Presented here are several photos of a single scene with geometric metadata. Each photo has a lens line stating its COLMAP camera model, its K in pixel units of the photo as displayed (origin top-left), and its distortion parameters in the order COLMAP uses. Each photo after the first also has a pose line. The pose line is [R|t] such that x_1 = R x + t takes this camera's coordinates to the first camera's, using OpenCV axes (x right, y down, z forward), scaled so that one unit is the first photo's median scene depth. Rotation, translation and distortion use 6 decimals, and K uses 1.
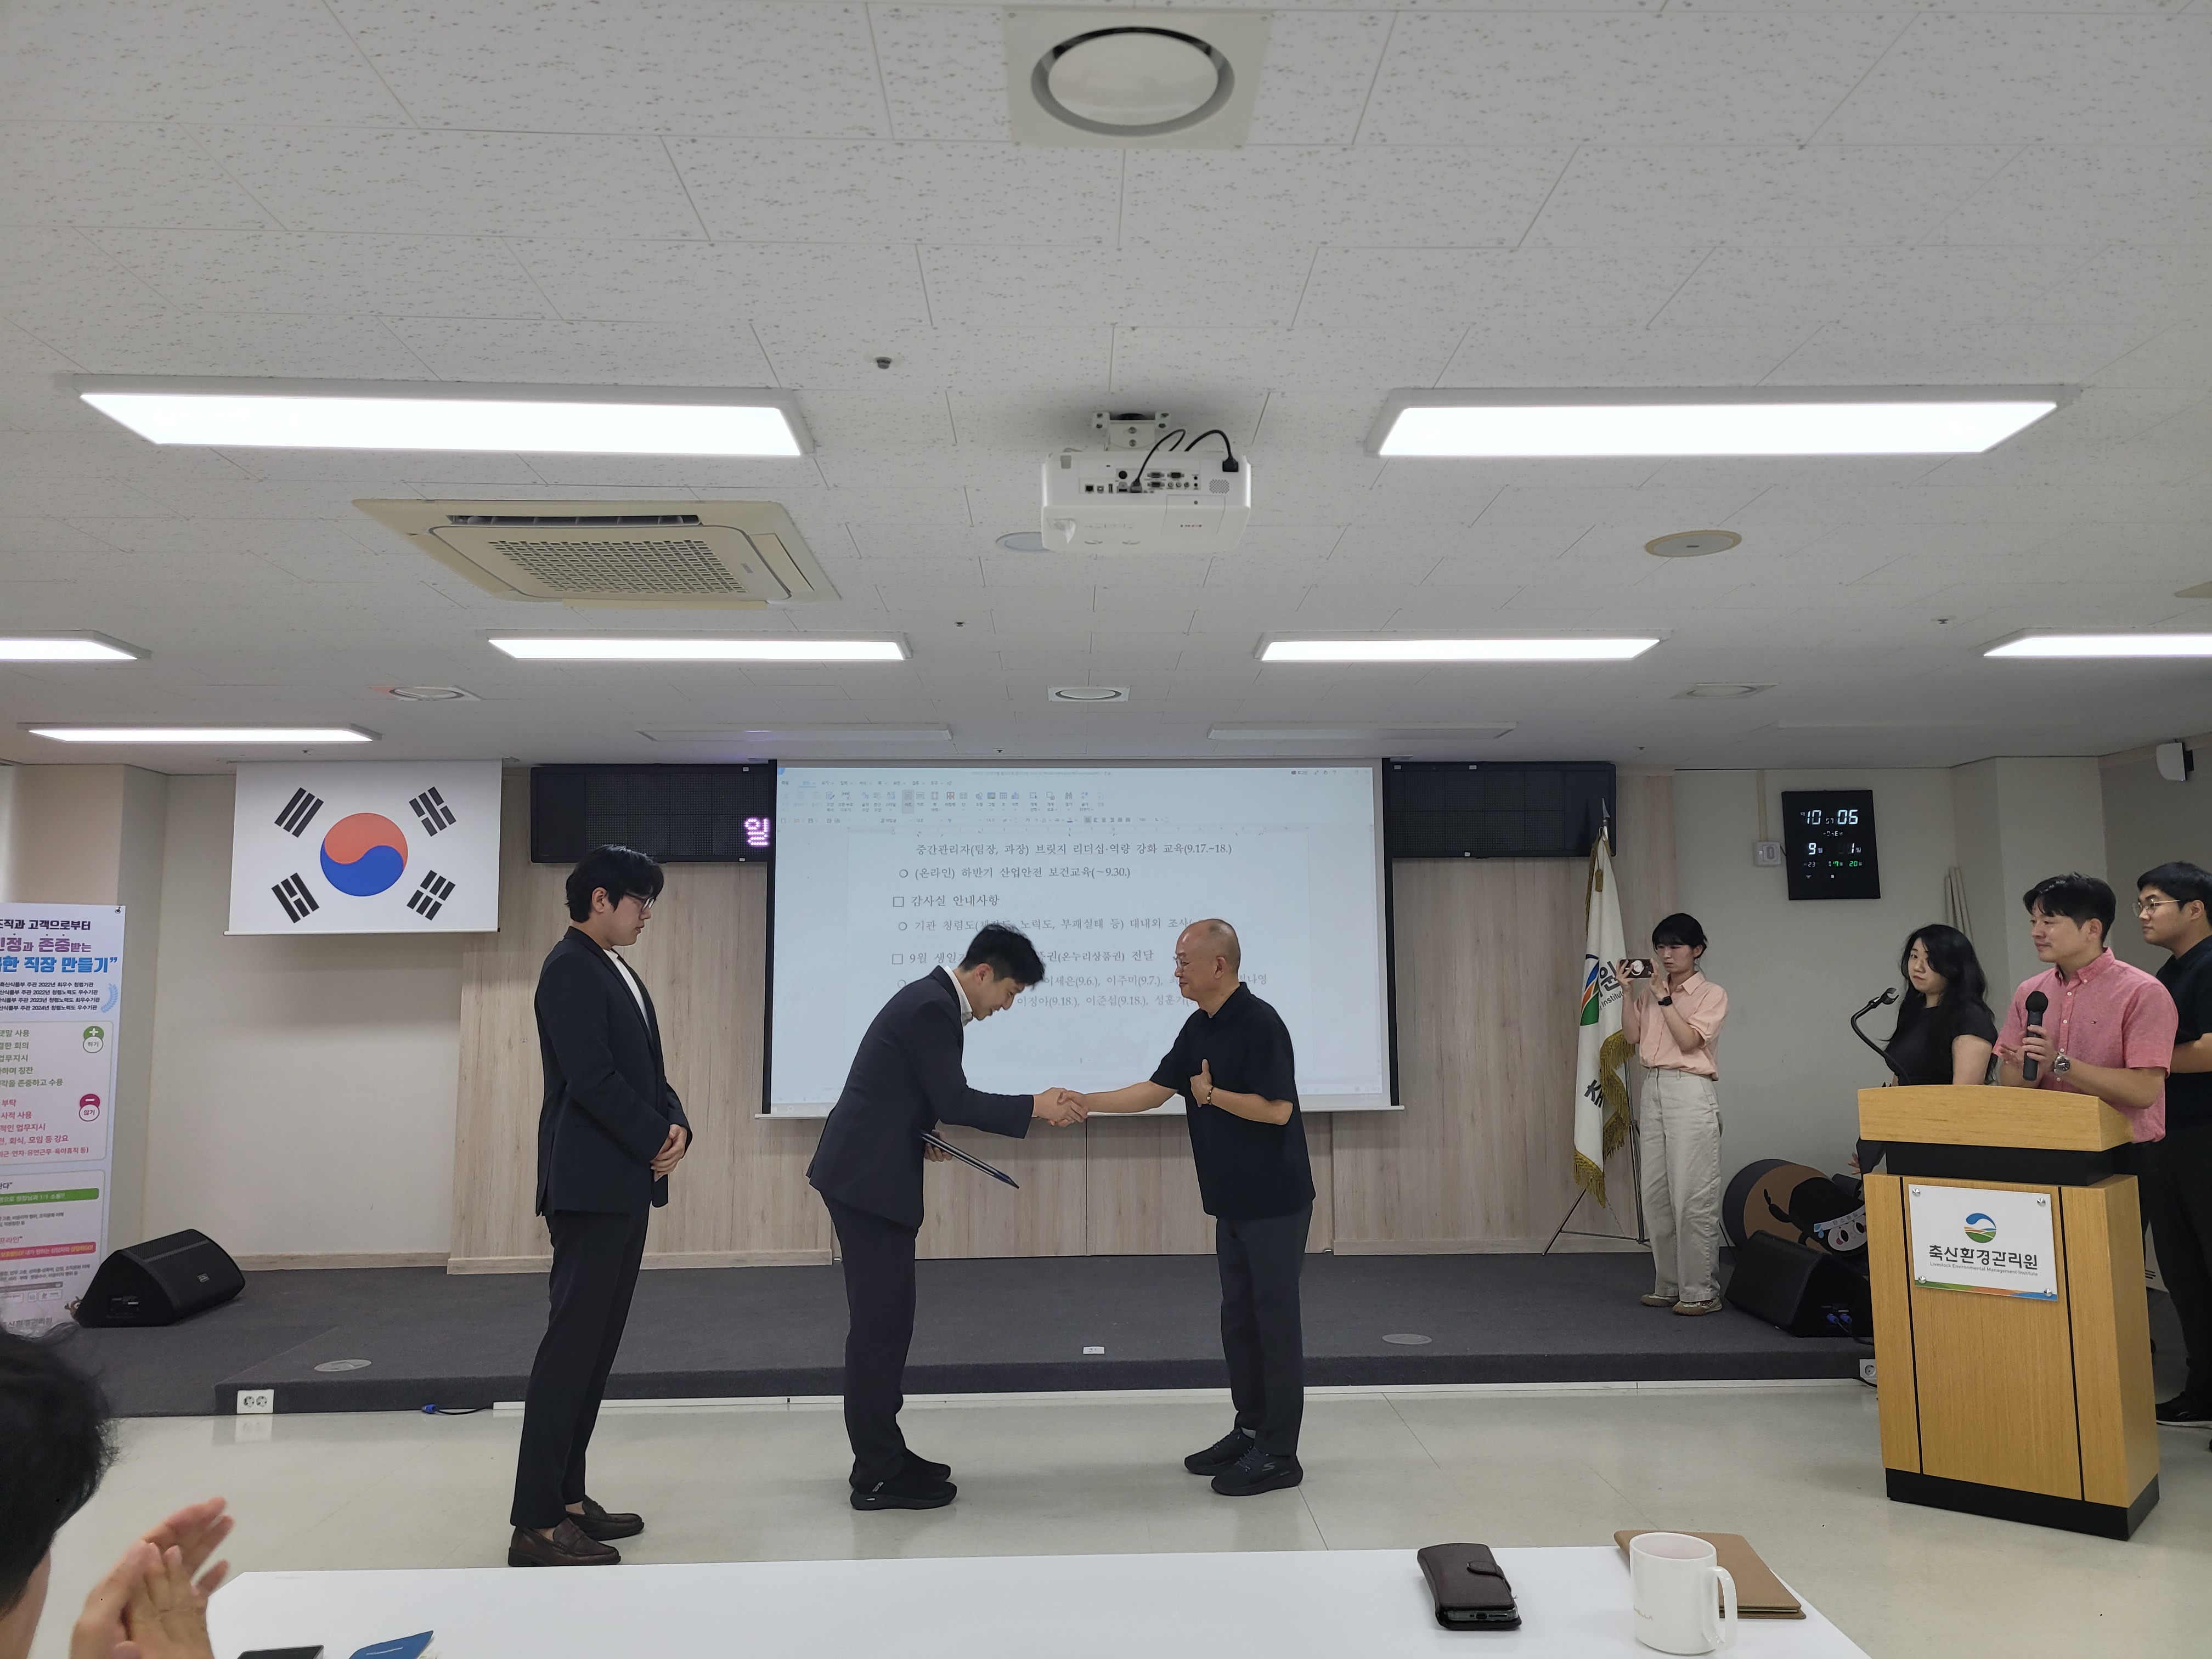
lens RADIAL K [[1678.4, 0, 1133.0], [0, 1678.4, 809.0], [0, 0, 1]] dist [0.071242, -0.064123]
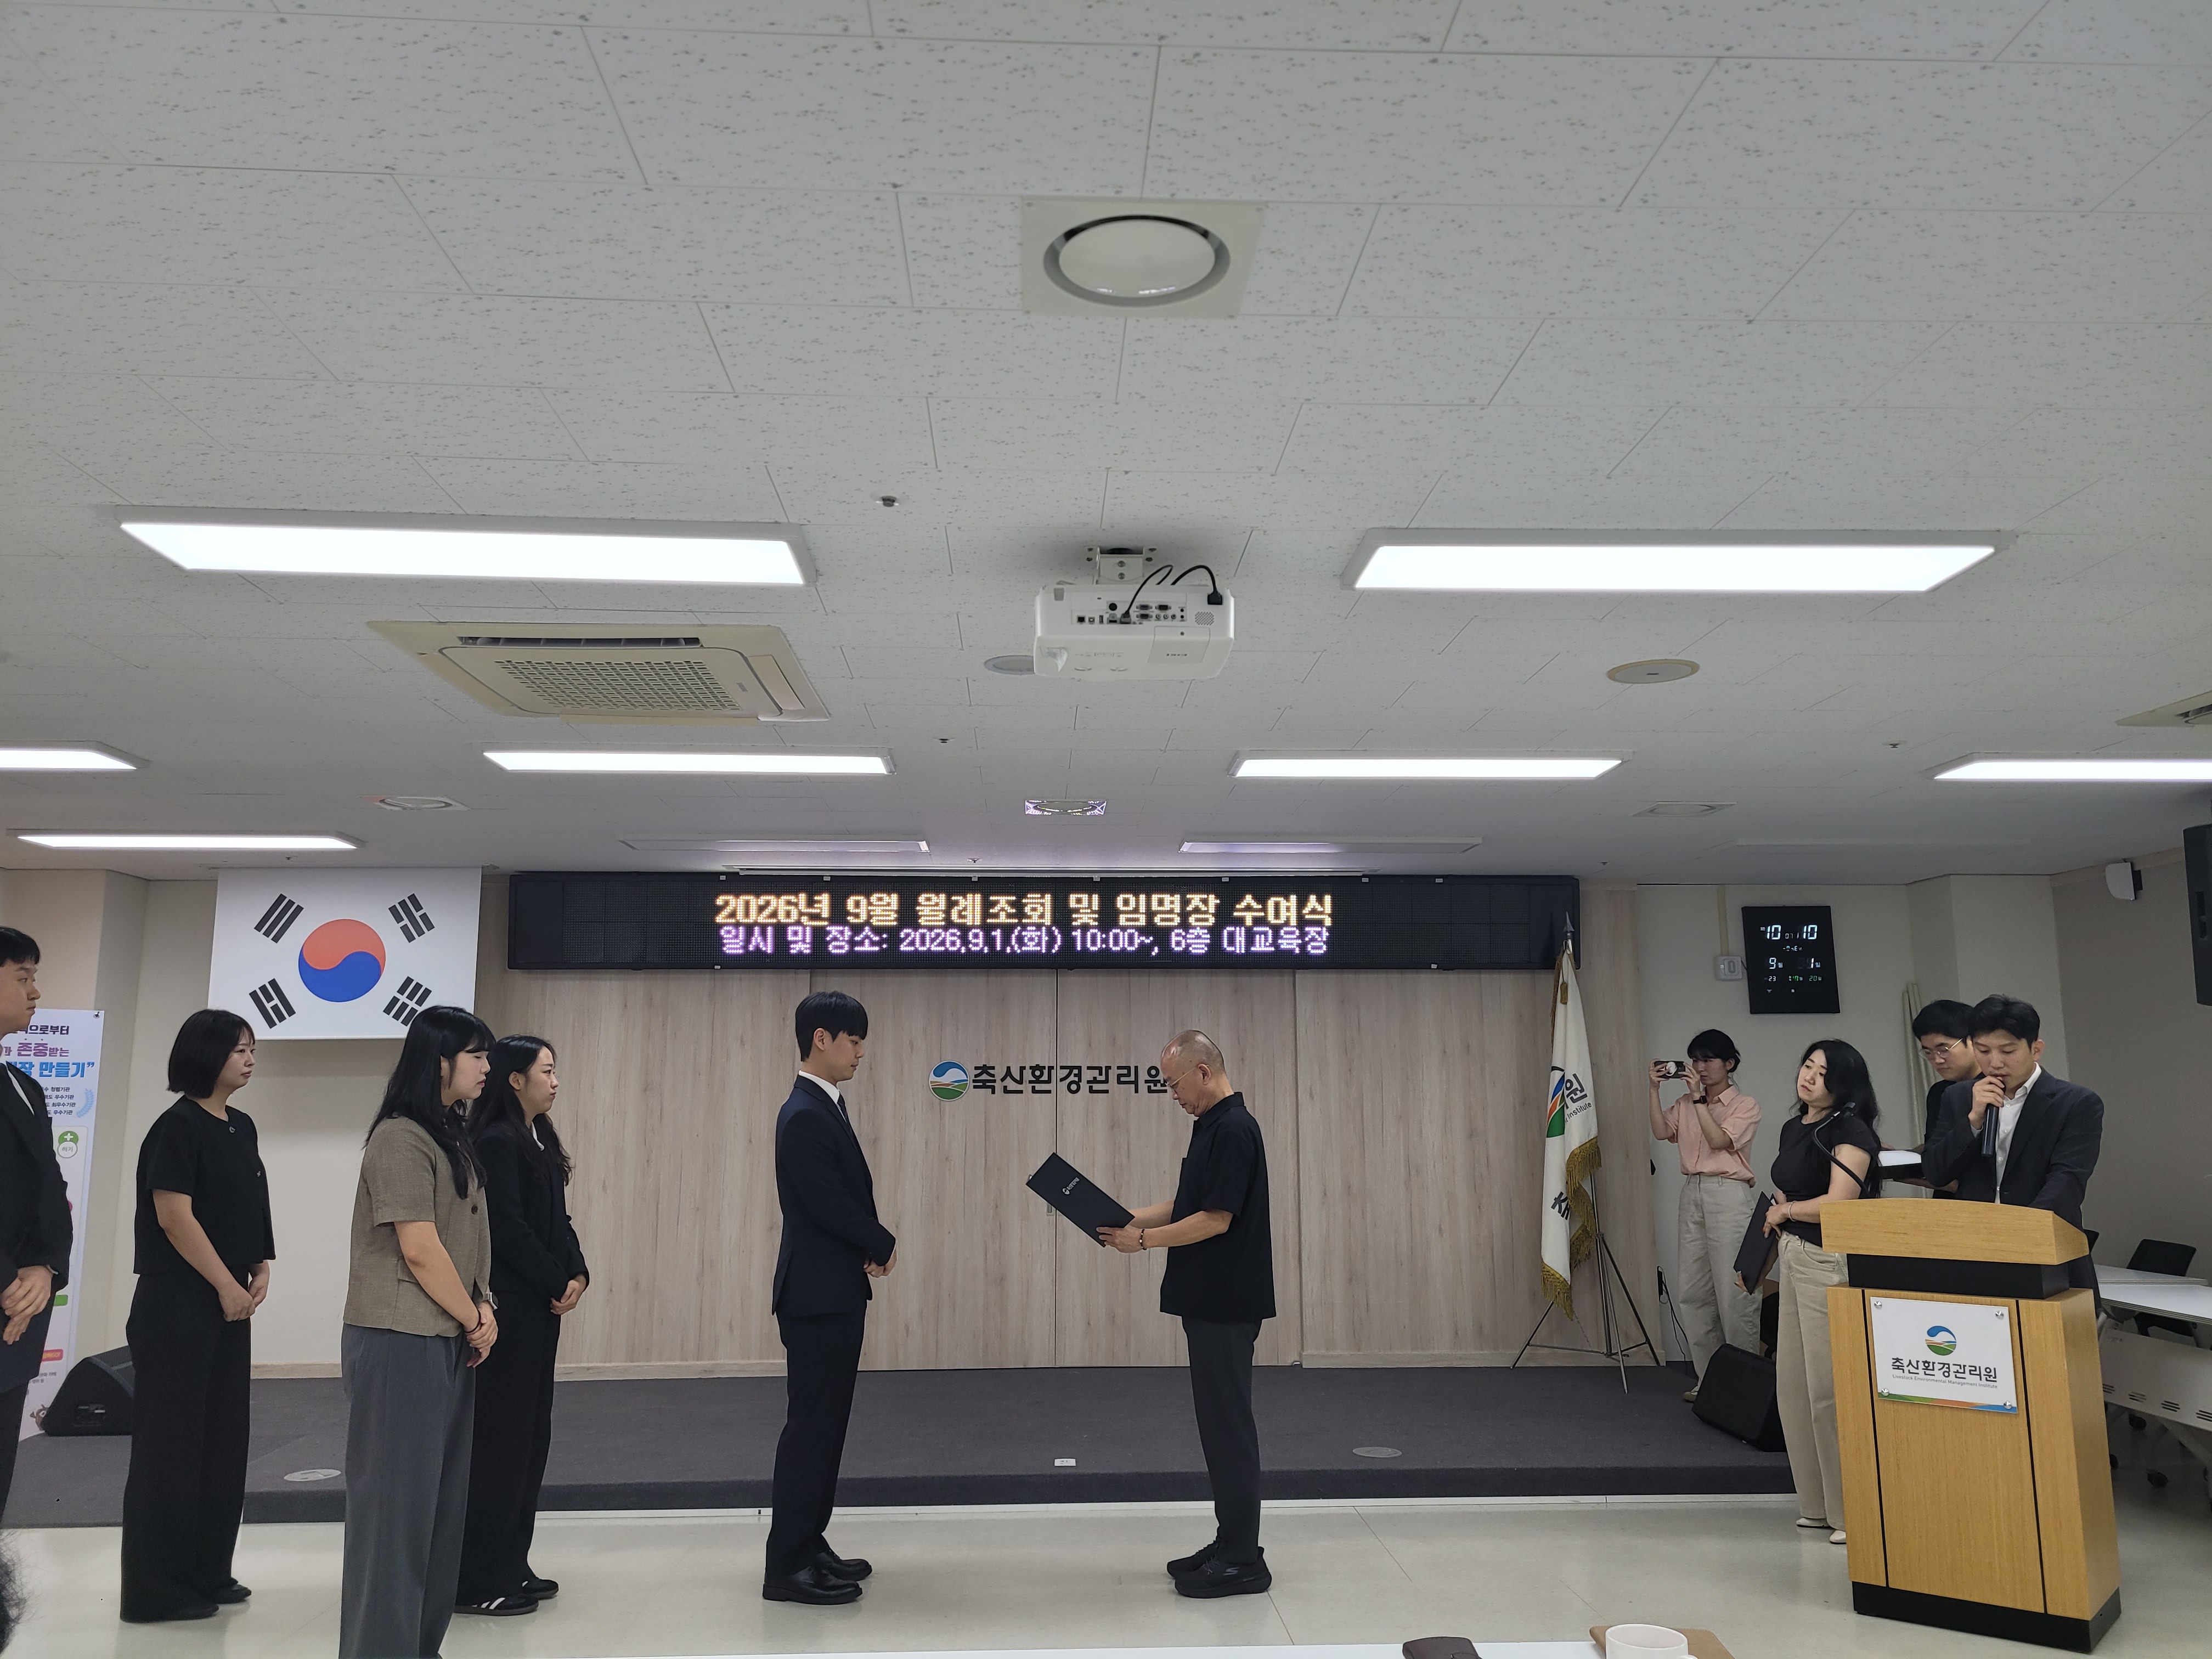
lens RADIAL K [[1694.9, 0, 1109.1], [0, 1694.9, 829.3], [0, 0, 1]] dist [0.069521, -0.064074]
pose [[0.999916, 0.007200, 0.010748, -0.012147], [-0.006656, 0.998732, -0.049891, -0.004299], [-0.011094, 0.049816, 0.998697, -0.033870]]
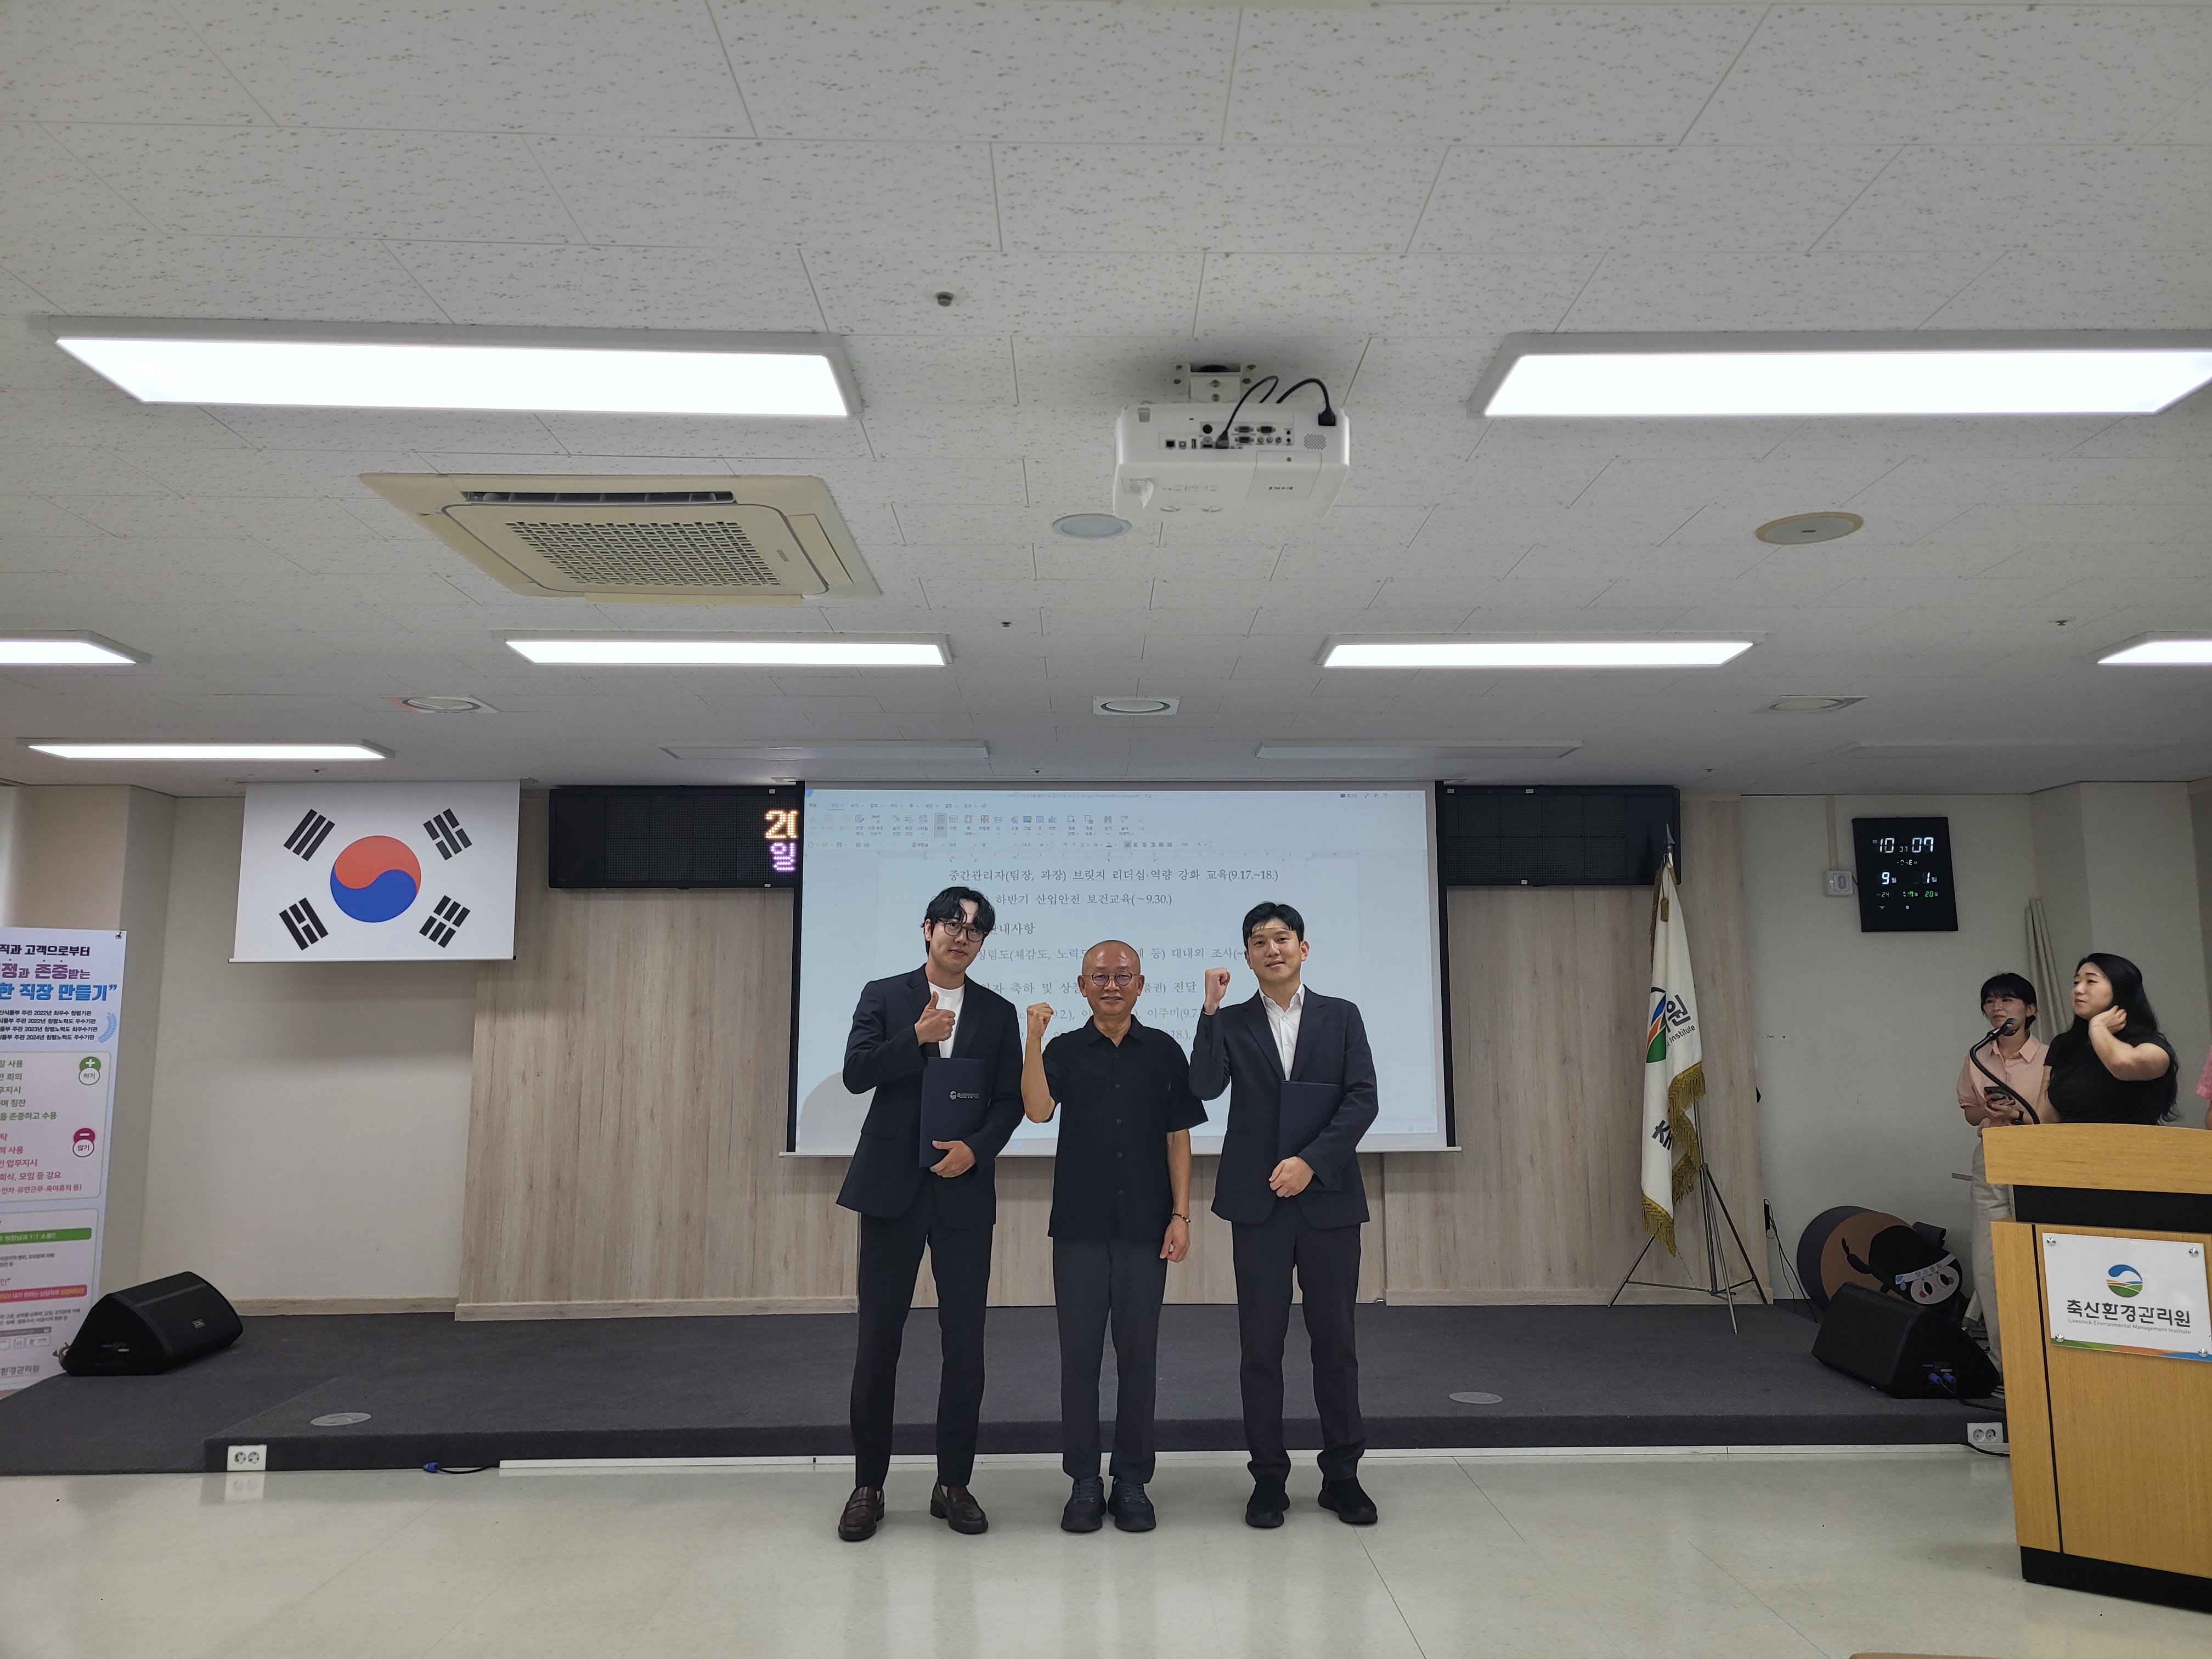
lens RADIAL K [[1649.4, 0, 1122.0], [0, 1649.4, 805.4], [0, 0, 1]] dist [0.072461, -0.065285]
pose [[0.999933, 0.001684, -0.011424, -0.026608], [-0.002052, 0.999478, -0.032231, 0.019808], [0.011364, 0.032252, 0.999415, 0.079838]]
